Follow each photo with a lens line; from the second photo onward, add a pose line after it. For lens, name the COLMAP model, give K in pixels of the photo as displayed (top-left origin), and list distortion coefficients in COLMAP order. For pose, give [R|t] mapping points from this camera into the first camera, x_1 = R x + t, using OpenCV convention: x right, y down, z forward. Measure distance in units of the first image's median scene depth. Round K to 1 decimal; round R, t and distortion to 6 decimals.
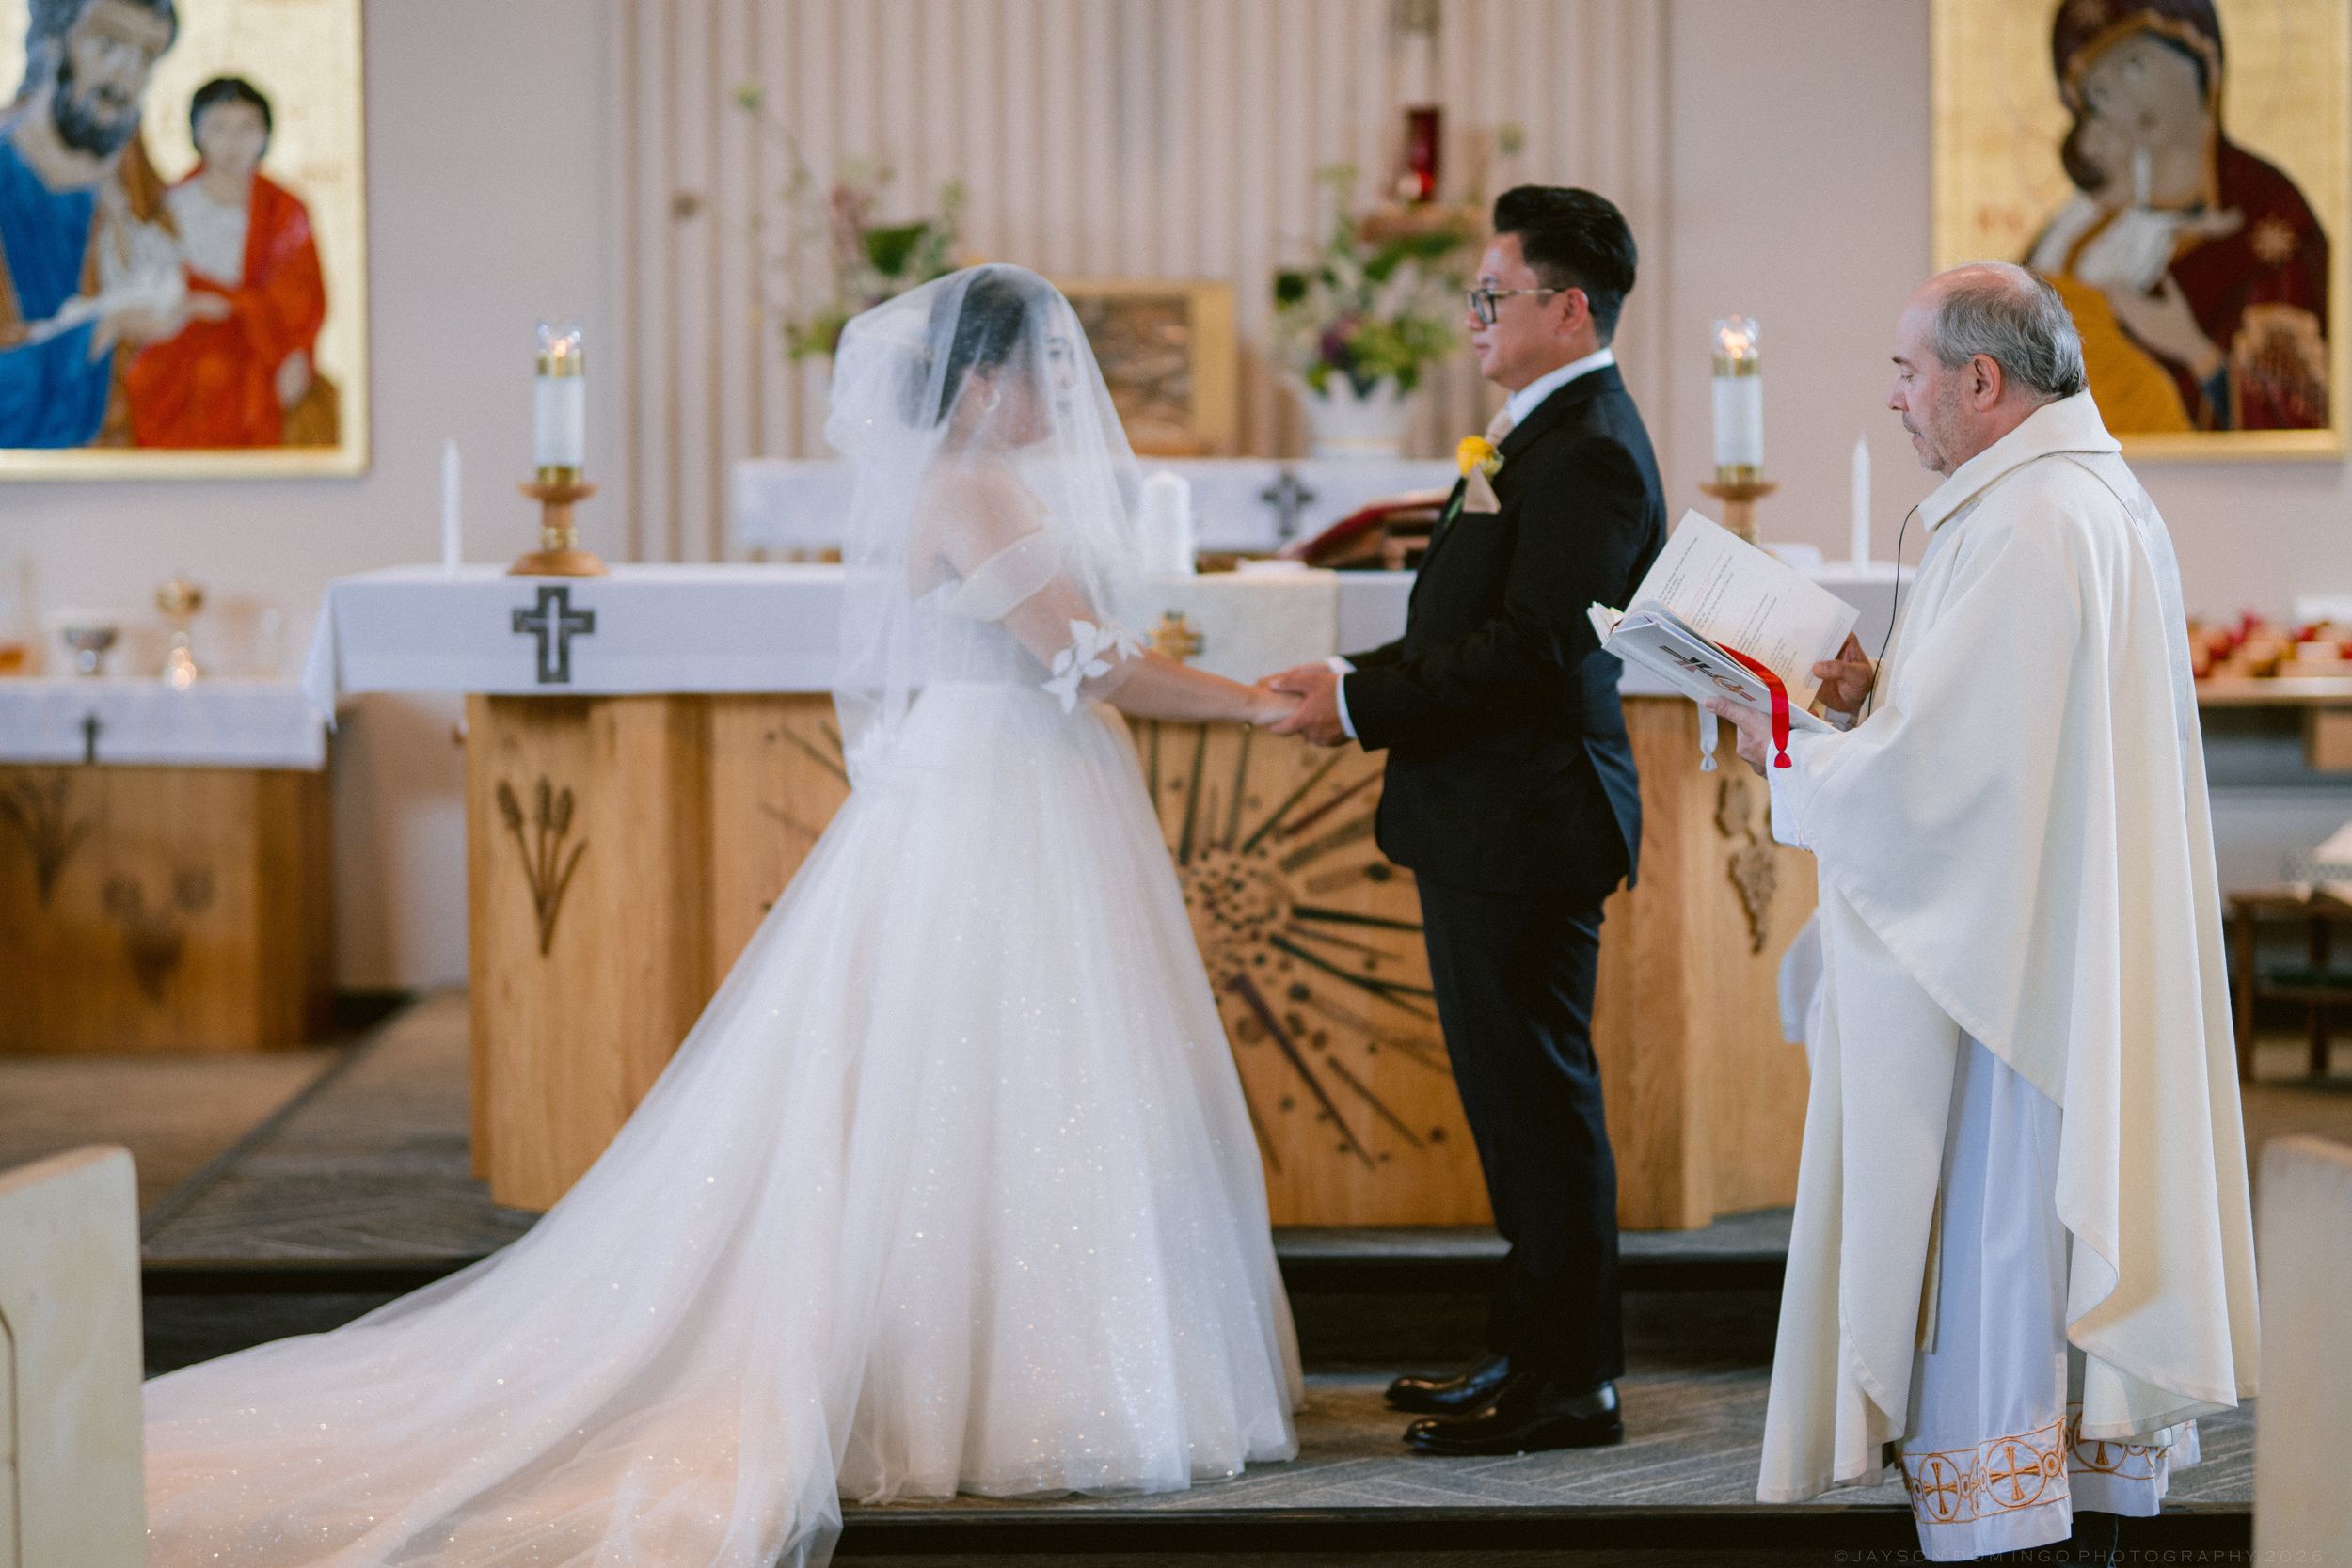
lens RADIAL K [[5566.7, 0, 1180.2], [0, 5566.7, 817.2], [0, 0, 1]] dist [0.016902, -0.343573]
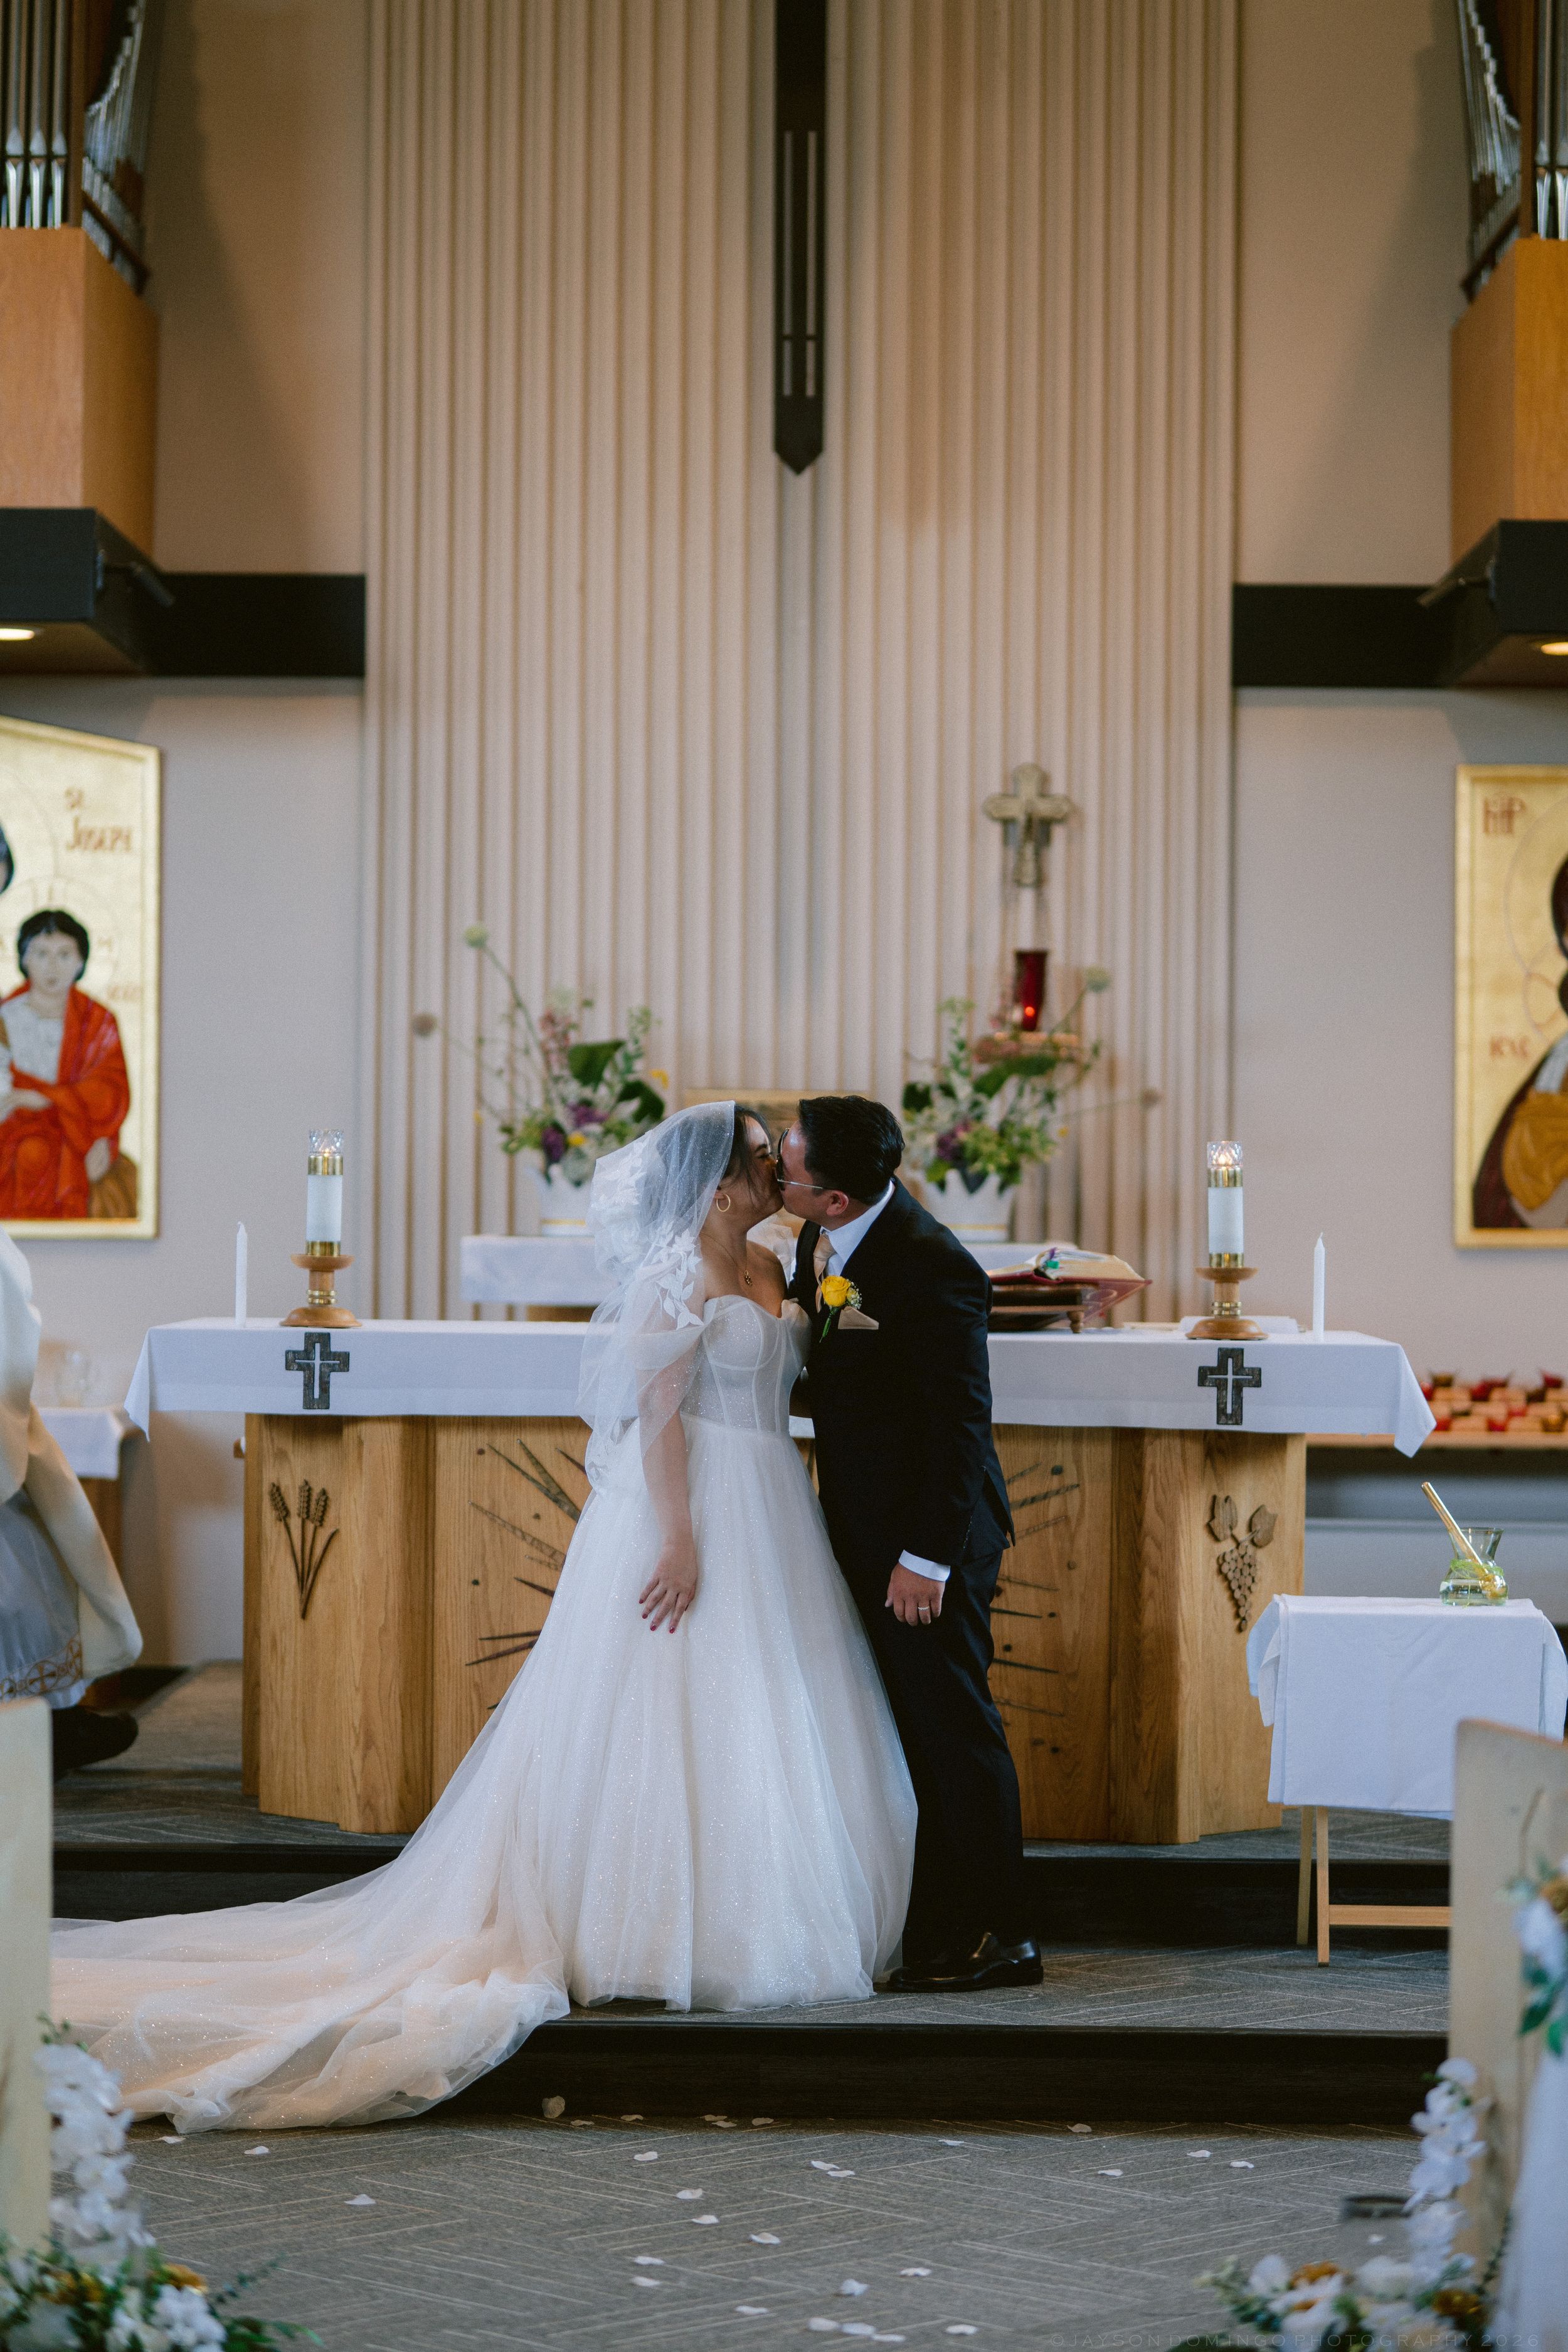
lens RADIAL K [[5567.3, 0, 774.6], [0, 5567.3, 1173.9], [0, 0, 1]] dist [0.016902, -0.343573]
pose [[0.999603, 0.014087, -0.024416, 0.022275], [-0.015793, 0.997339, -0.071171, 0.010553], [0.023348, 0.071529, 0.997165, -0.258598]]
